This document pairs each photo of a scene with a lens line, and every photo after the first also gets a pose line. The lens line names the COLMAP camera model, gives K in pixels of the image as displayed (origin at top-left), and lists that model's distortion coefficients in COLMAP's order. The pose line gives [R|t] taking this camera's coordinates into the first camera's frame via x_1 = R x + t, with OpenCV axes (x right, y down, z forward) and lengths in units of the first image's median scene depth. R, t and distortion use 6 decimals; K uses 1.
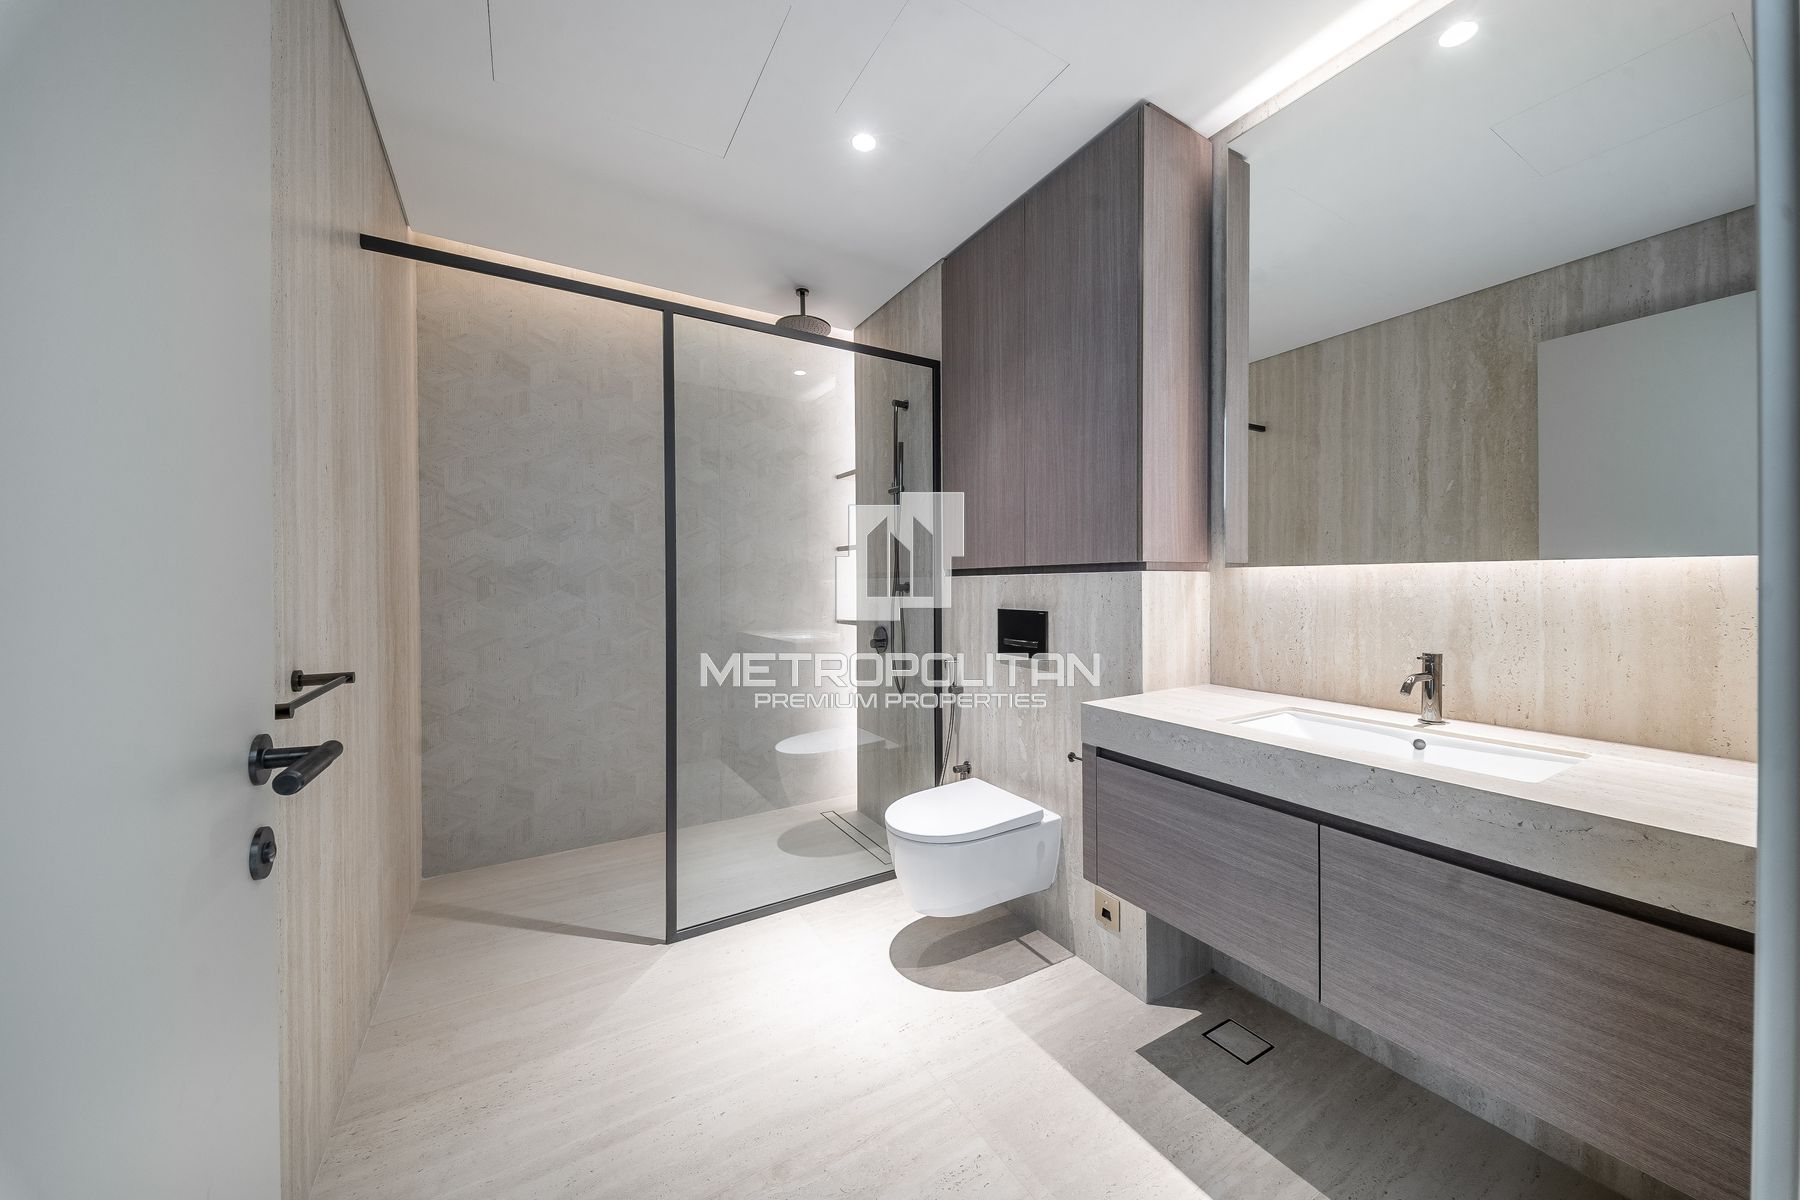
lens RADIAL K [[632.4, 0, 911.8], [0, 632.4, 593.8], [0, 0, 1]] dist [0.032715, -0.022681]
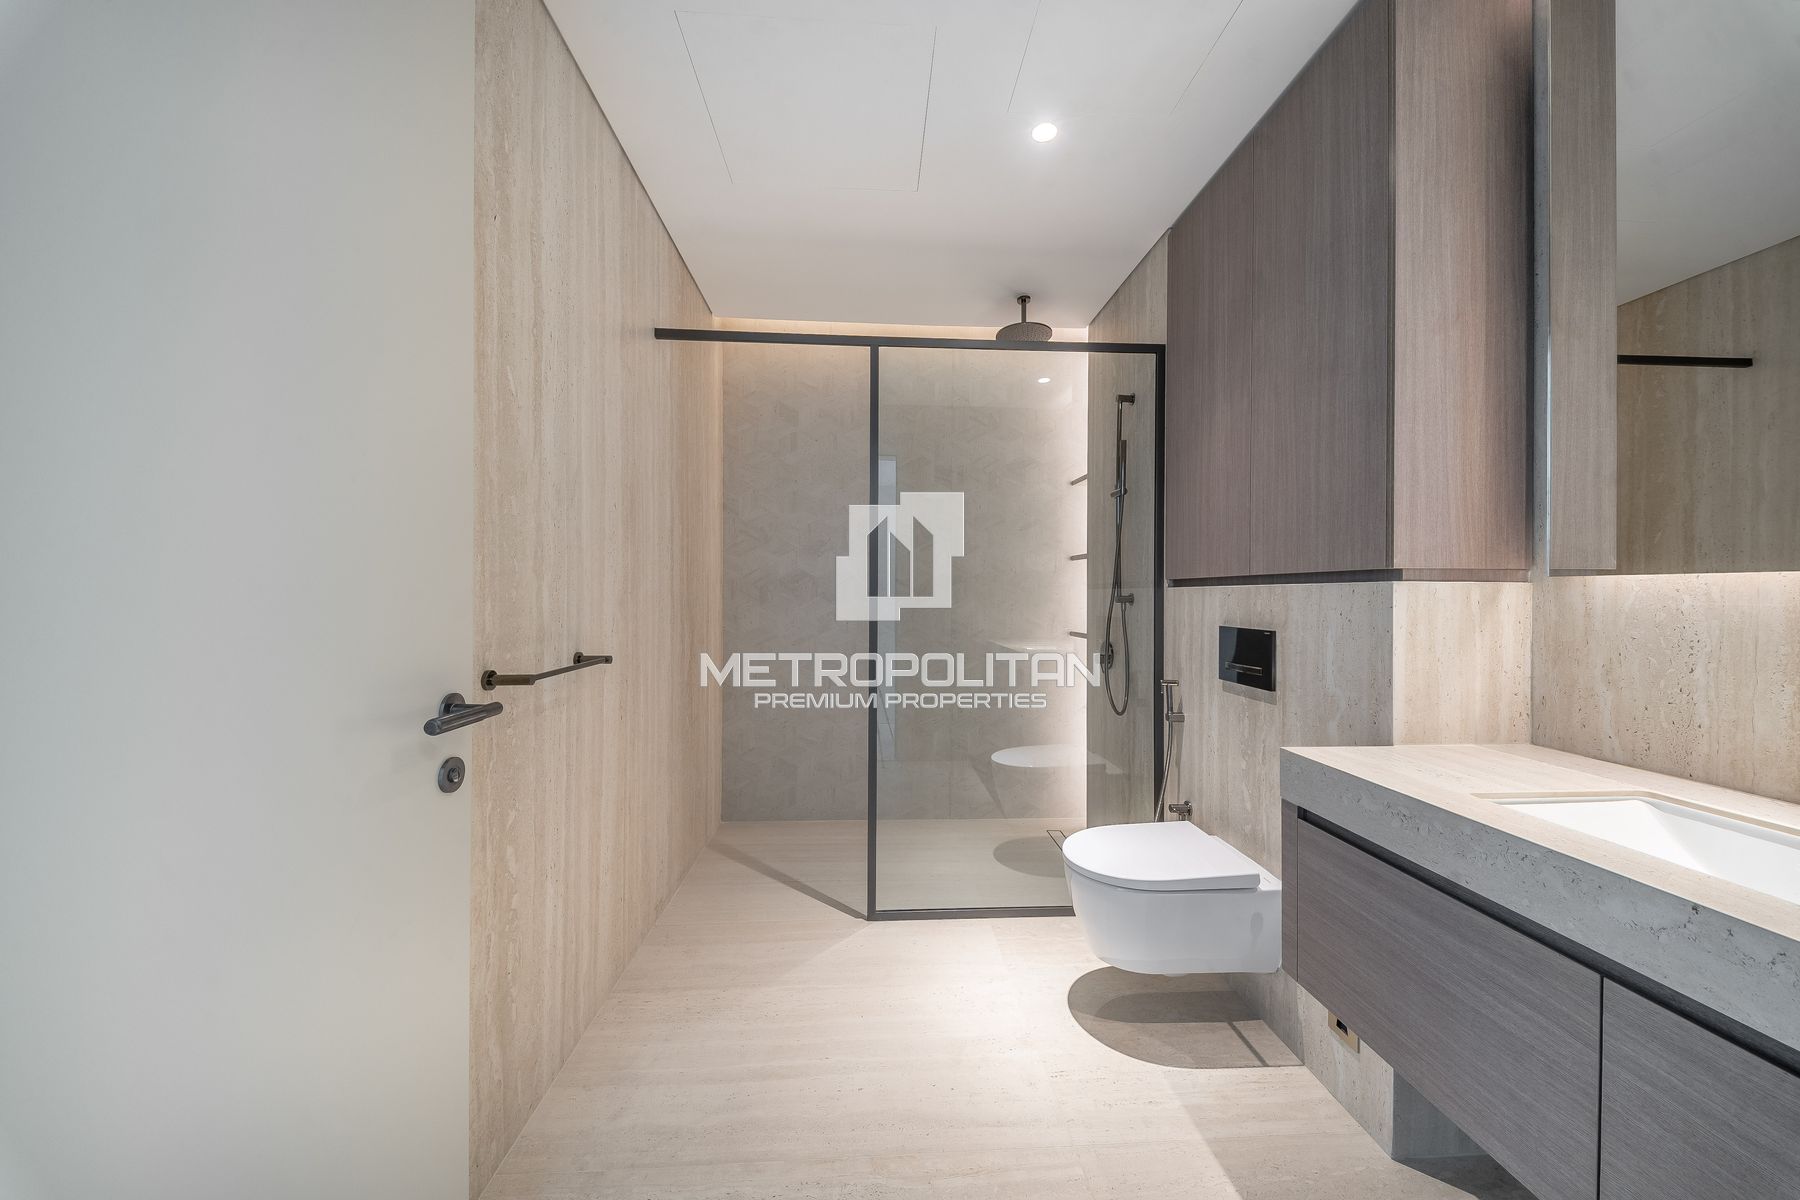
lens RADIAL K [[630.6, 0, 900.0], [0, 630.6, 600.0], [0, 0, 1]] dist [0.016278, -0.010438]
pose [[0.882956, 0.014216, -0.469240, 0.182139], [-0.017066, 0.999853, -0.001822, -0.002341], [0.469145, 0.009617, 0.883069, 0.063928]]
